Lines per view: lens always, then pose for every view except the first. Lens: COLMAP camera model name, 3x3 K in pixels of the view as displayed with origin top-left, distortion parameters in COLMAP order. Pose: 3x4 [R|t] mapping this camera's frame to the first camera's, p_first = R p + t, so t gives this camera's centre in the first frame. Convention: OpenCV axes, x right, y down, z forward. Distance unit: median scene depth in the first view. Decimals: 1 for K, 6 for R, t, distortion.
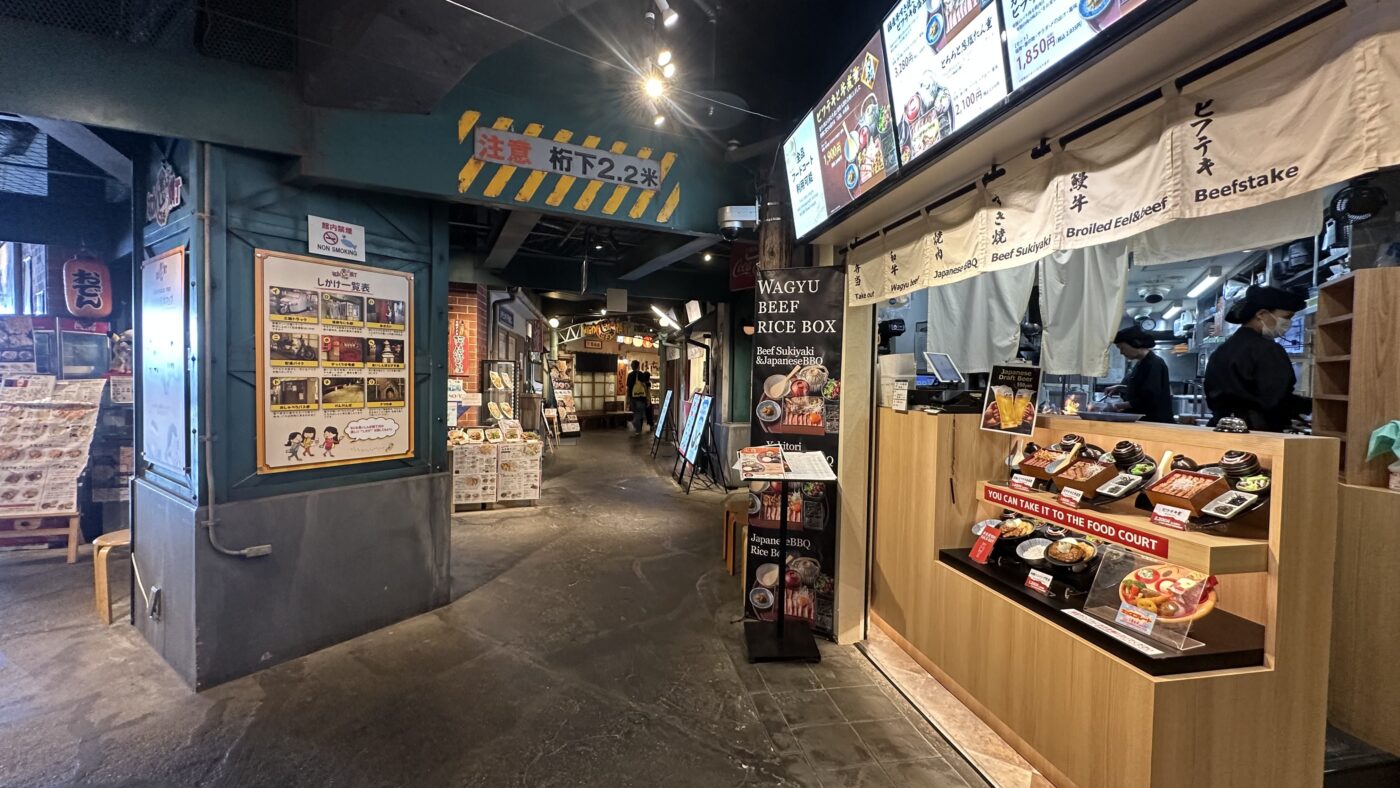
lens RADIAL K [[523.5, 0, 700.0], [0, 523.5, 394.0], [0, 0, 1]] dist [0.000024, 0.000005]
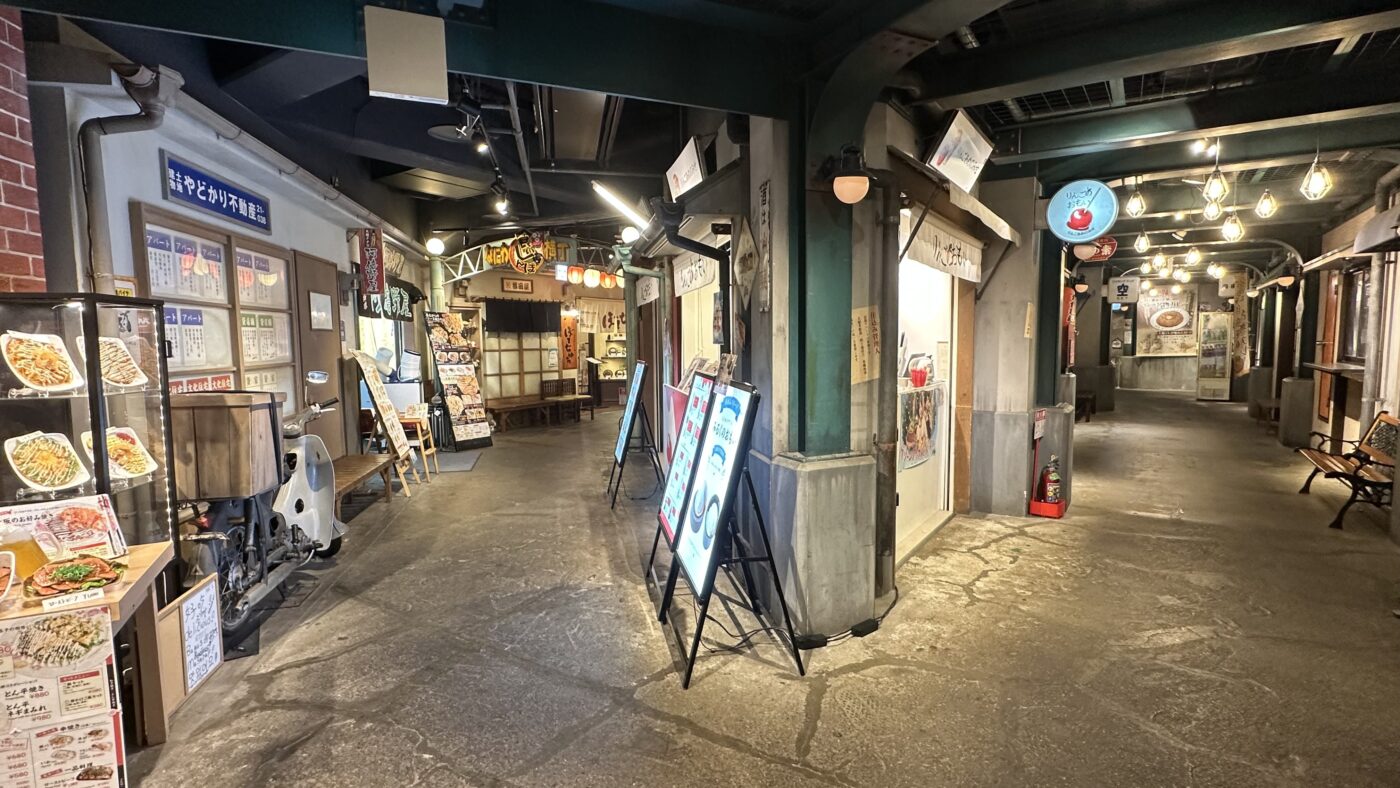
lens RADIAL K [[671.9, 0, 700.0], [0, 671.9, 394.0], [0, 0, 1]] dist [0.000482, 0.000131]
pose [[0.999481, -0.031548, 0.006458, -0.005683], [0.031157, 0.998078, 0.053565, -0.007510], [-0.008135, -0.053336, 0.998543, 0.275578]]
